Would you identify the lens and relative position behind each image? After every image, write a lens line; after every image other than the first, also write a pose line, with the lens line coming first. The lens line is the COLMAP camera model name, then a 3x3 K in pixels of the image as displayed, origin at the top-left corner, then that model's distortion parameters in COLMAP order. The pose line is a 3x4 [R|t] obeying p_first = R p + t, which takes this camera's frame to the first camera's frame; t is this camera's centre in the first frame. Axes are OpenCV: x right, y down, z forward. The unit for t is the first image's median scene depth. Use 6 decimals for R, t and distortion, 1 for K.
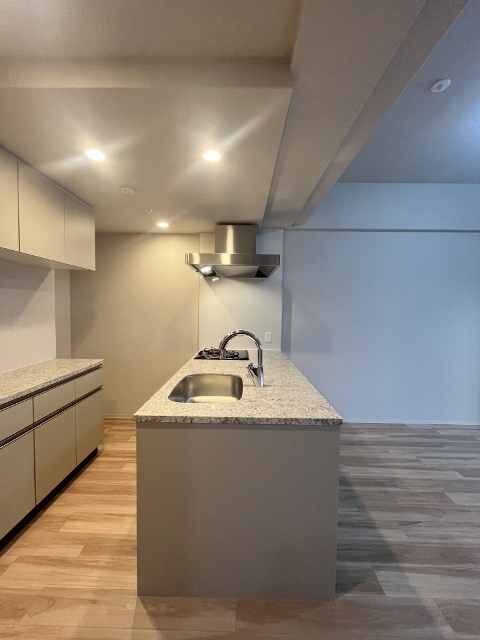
lens RADIAL K [[258.9, 0, 239.7], [0, 258.9, 321.2], [0, 0, 1]] dist [-0.003034, -0.000119]
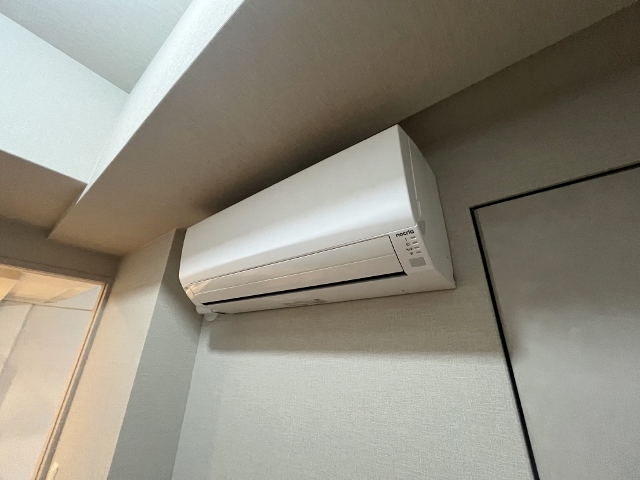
lens RADIAL K [[258.9, 0, 318.6], [0, 258.9, 239.7], [0, 0, 1]] dist [-0.003034, -0.000119]
pose [[0.603087, 0.314796, 0.732932, 0.023766], [0.030537, 0.909050, -0.415566, -0.151884], [-0.797090, 0.273004, 0.538624, -0.787205]]
